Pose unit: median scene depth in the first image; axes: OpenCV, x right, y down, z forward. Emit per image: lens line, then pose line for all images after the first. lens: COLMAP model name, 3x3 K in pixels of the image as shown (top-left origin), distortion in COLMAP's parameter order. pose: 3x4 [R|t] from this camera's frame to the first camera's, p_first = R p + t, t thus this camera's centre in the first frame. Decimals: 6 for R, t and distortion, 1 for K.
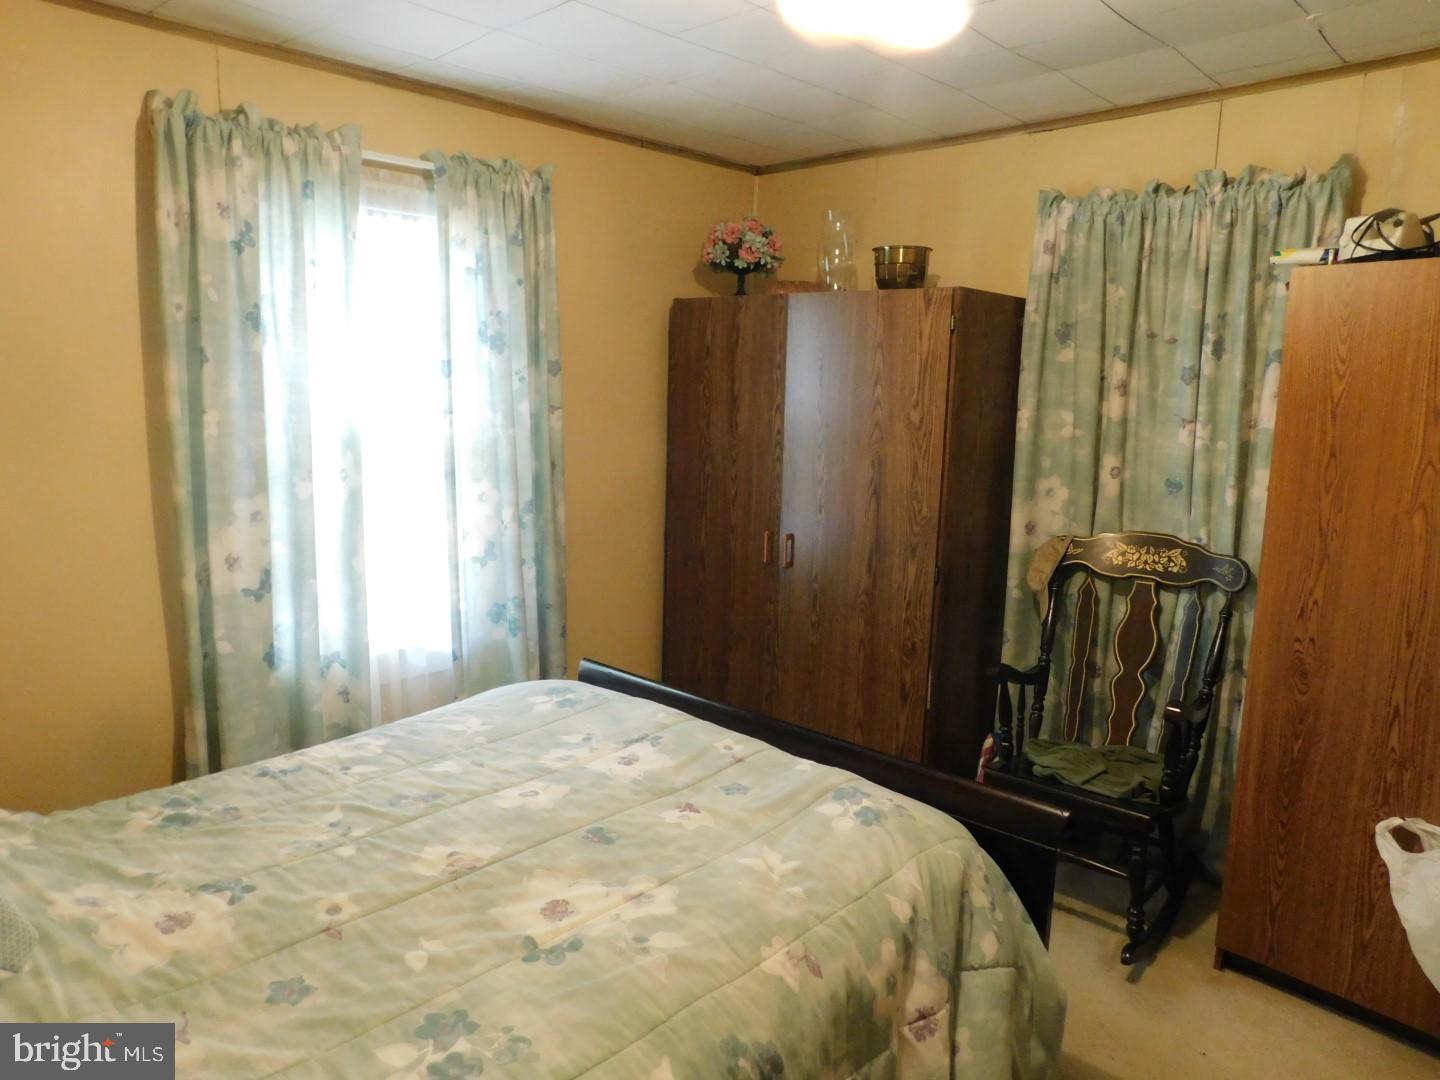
lens RADIAL K [[953.2, 0, 716.4], [0, 953.2, 534.1], [0, 0, 1]] dist [-0.075008, 0.062531]
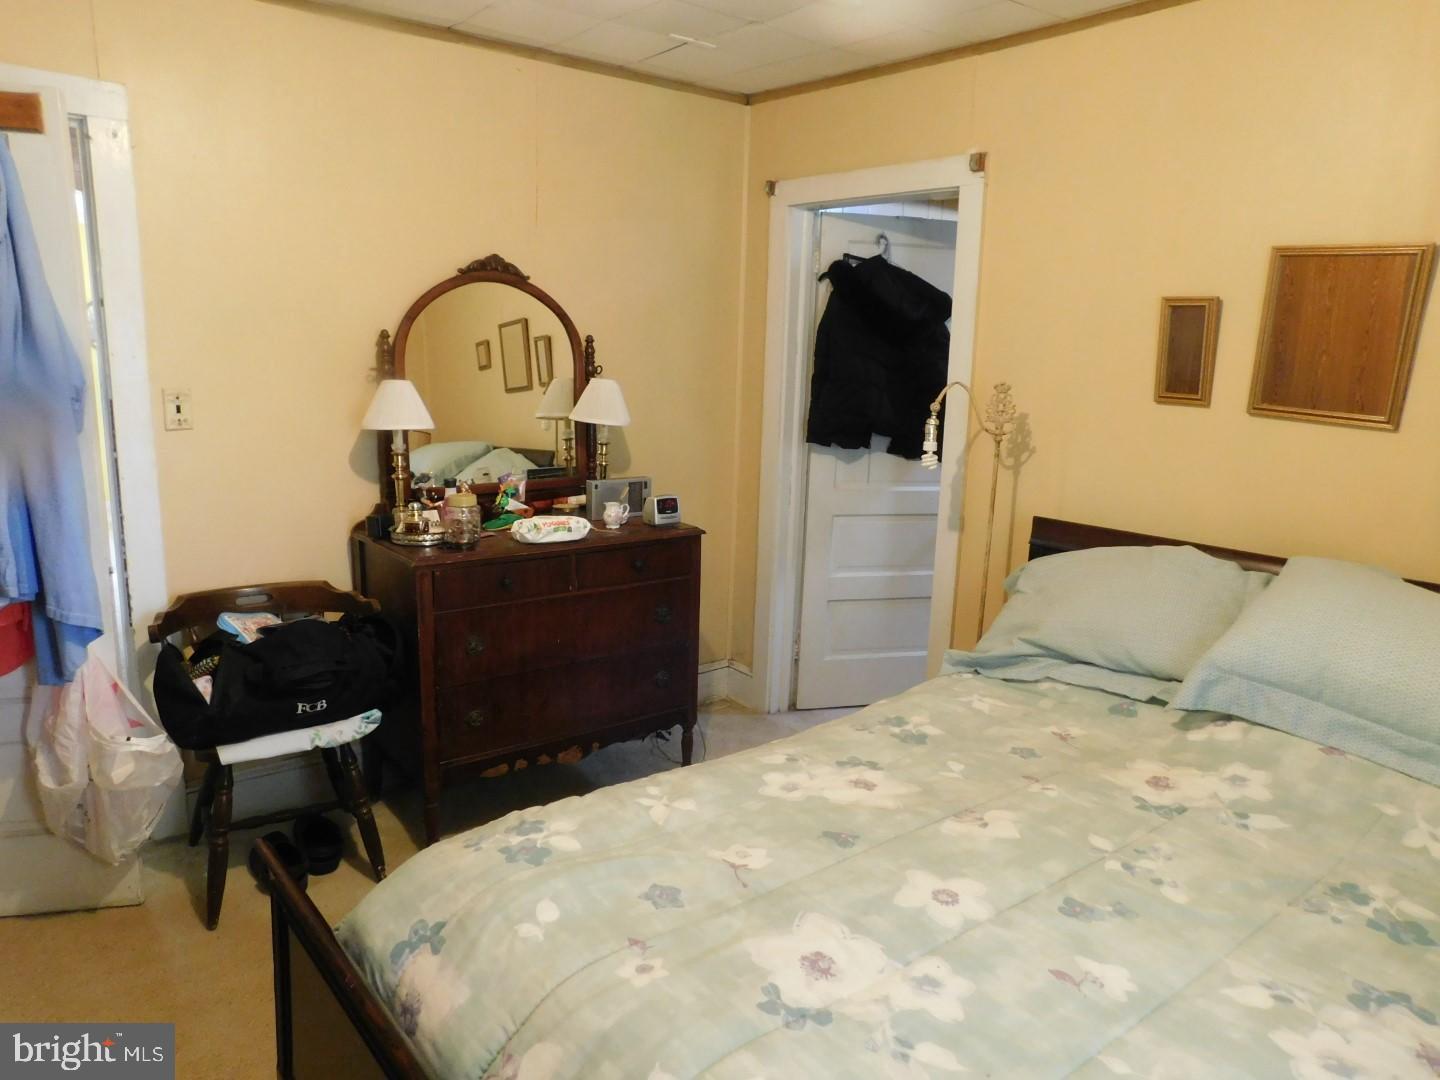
lens RADIAL K [[953.2, 0, 716.4], [0, 953.2, 534.1], [0, 0, 1]] dist [-0.075008, 0.062531]
pose [[-0.988064, -0.083049, 0.129742, -0.092476], [-0.030548, 0.931137, 0.363387, -0.257113], [-0.150987, 0.355086, -0.922560, 1.613324]]
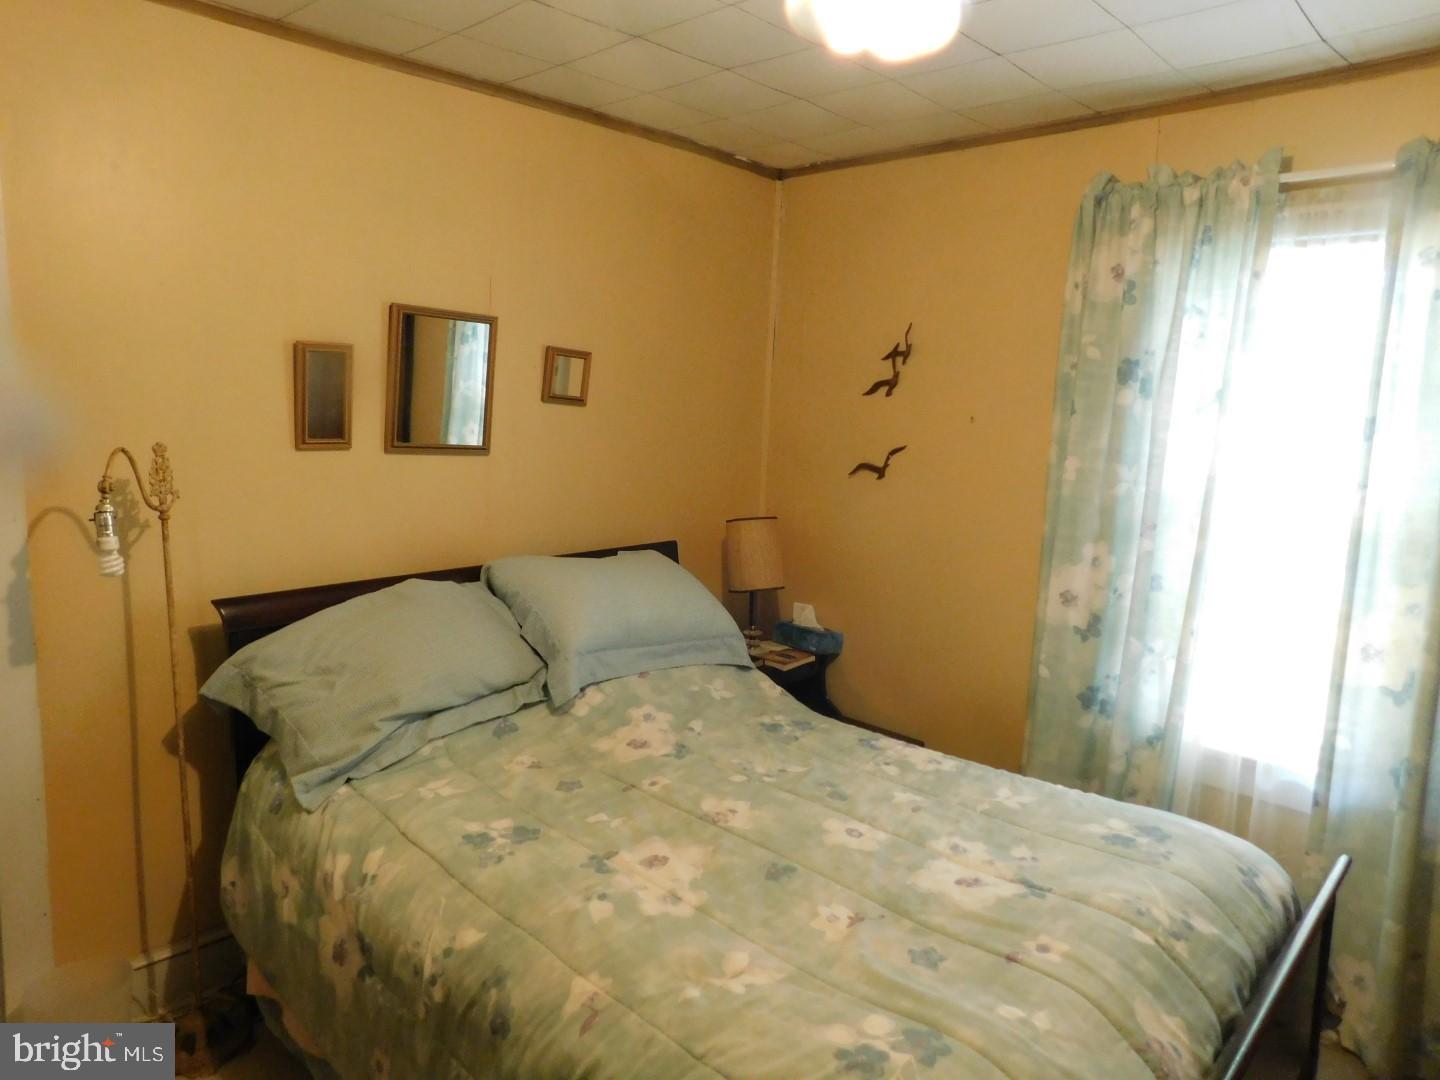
lens RADIAL K [[953.2, 0, 716.4], [0, 953.2, 534.1], [0, 0, 1]] dist [-0.075008, 0.062531]
pose [[-0.020238, 0.115127, -0.993145, 0.754851], [-0.202249, 0.972340, 0.116837, -0.116910], [0.979125, 0.203227, 0.003606, 0.791716]]
